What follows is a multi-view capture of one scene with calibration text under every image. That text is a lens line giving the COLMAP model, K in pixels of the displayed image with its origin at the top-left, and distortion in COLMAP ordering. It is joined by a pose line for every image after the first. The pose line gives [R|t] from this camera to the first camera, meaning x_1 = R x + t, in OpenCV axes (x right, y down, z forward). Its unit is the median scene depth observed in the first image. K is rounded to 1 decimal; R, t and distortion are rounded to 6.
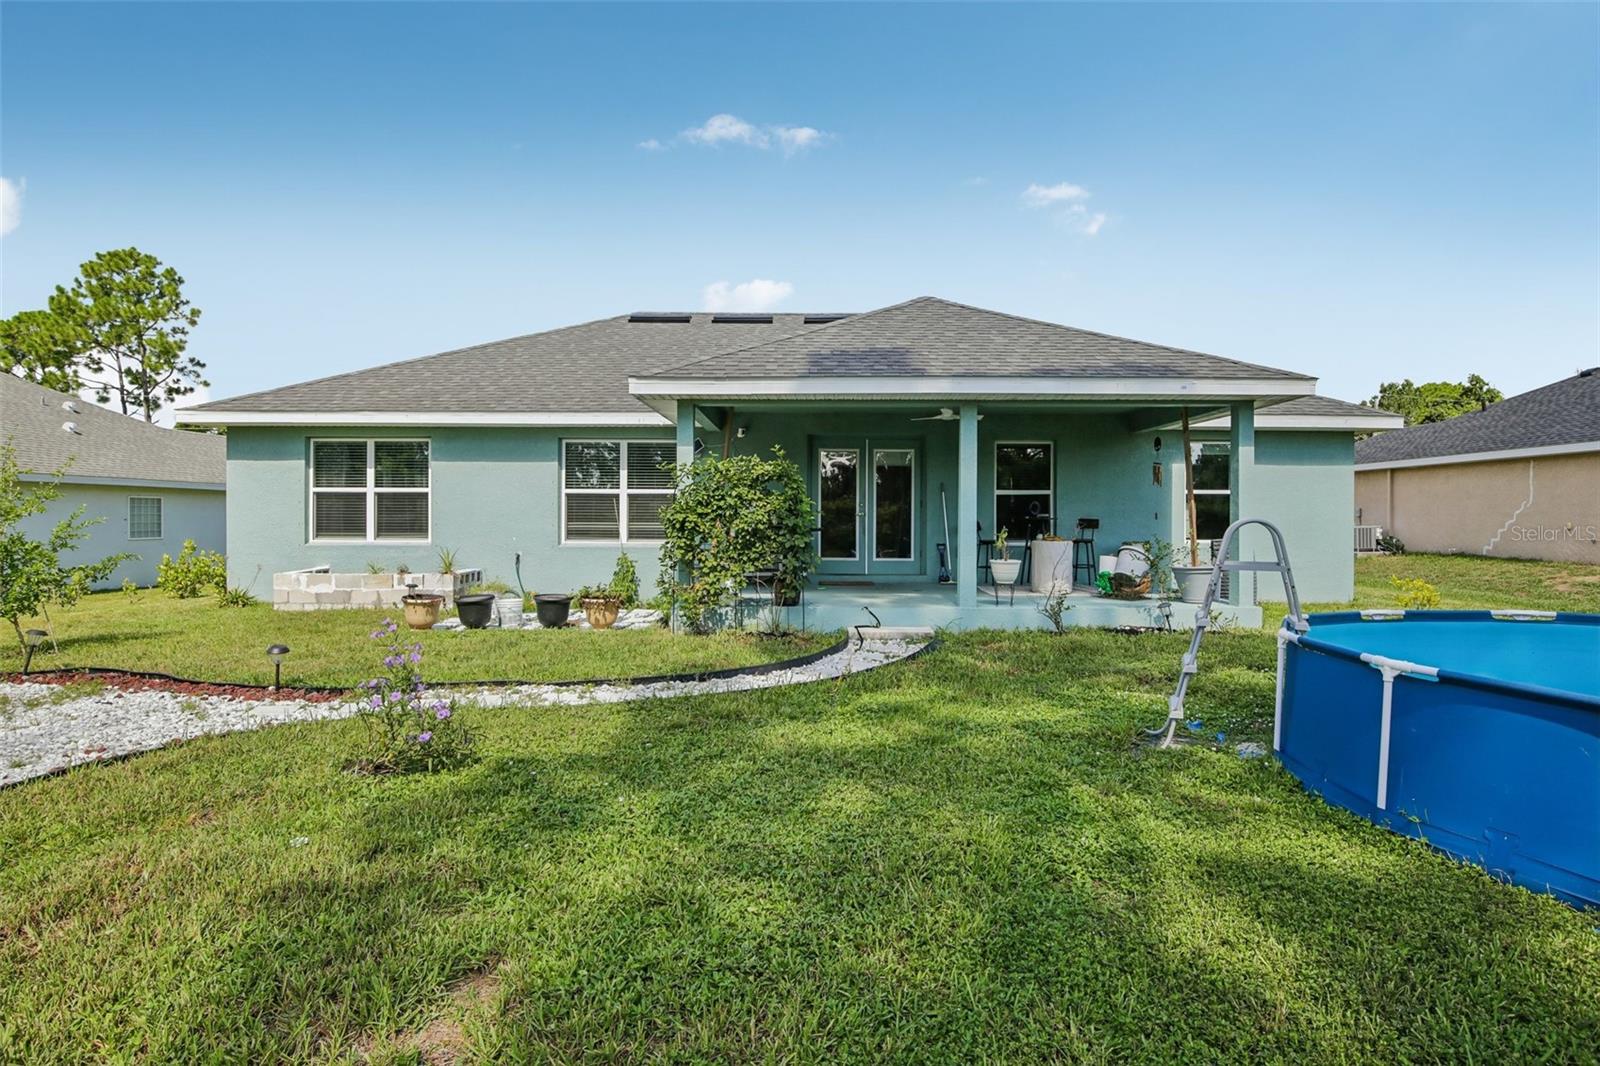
lens RADIAL K [[871.4, 0, 798.8], [0, 871.4, 536.3], [0, 0, 1]] dist [0.043107, -0.000271]
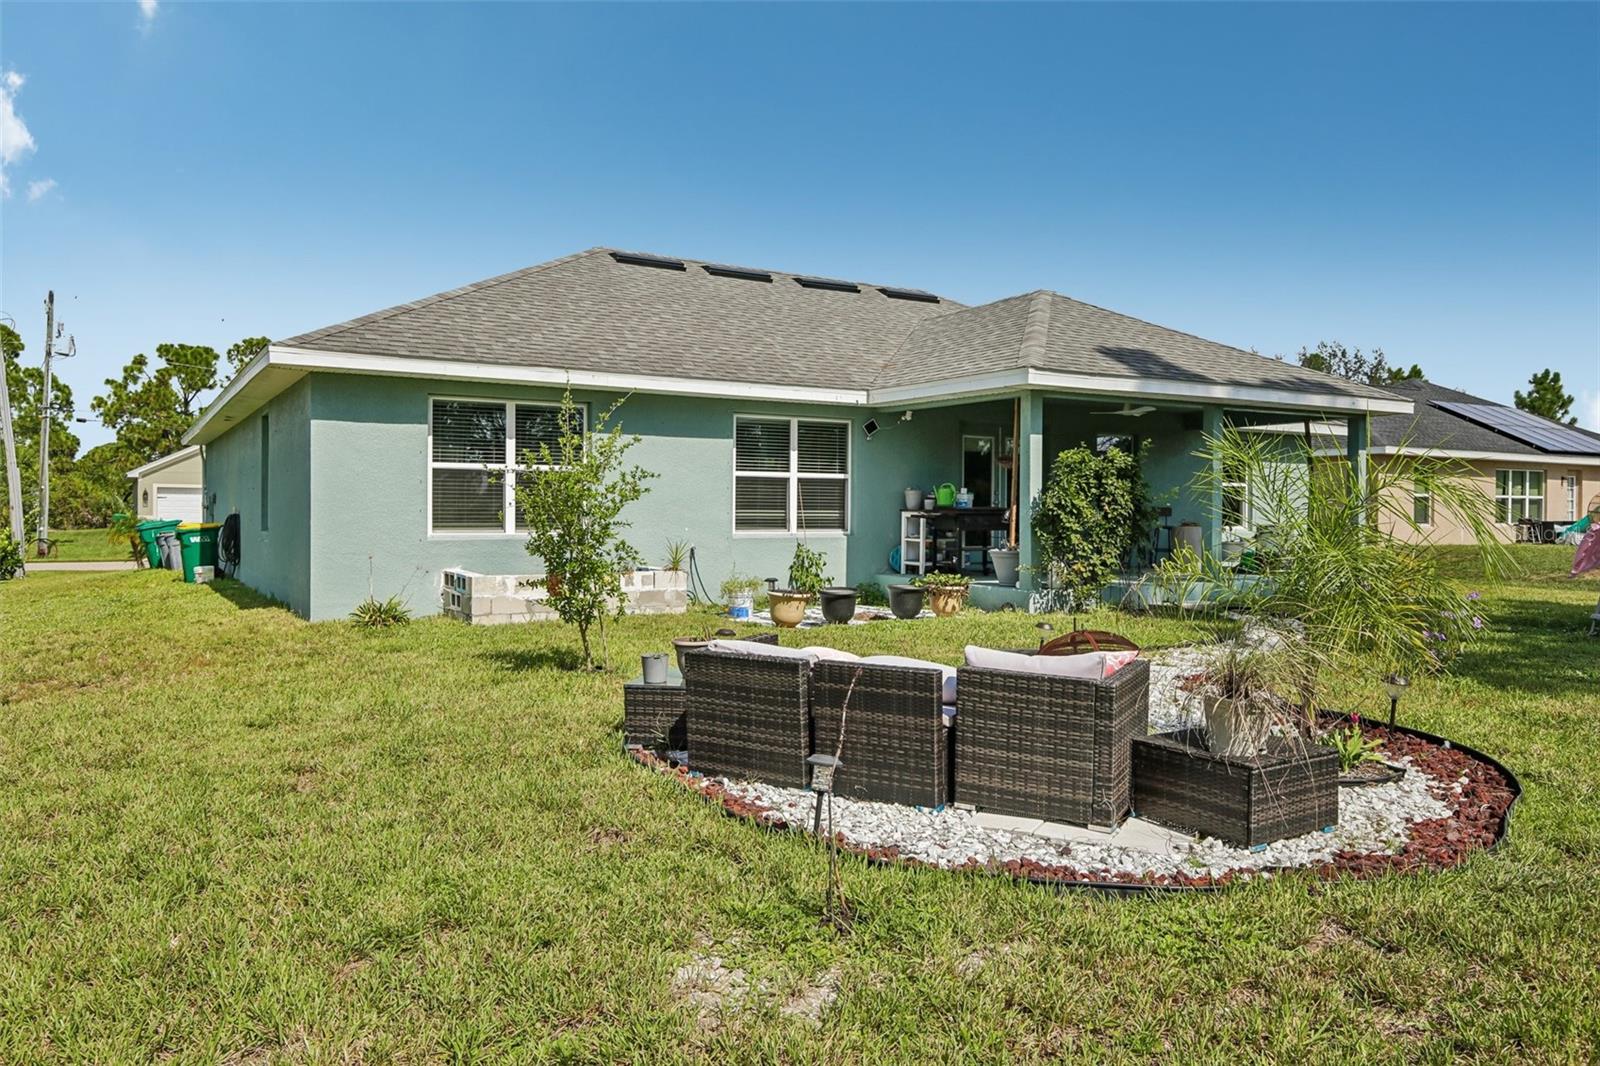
lens RADIAL K [[1145.5, 0, 800.8], [0, 1145.5, 525.6], [0, 0, 1]] dist [0.096670, 0.001220]
pose [[0.846917, -0.004599, 0.531705, -0.818967], [0.004073, 0.999989, 0.002160, -0.002663], [-0.531710, 0.000336, 0.846927, 0.006357]]
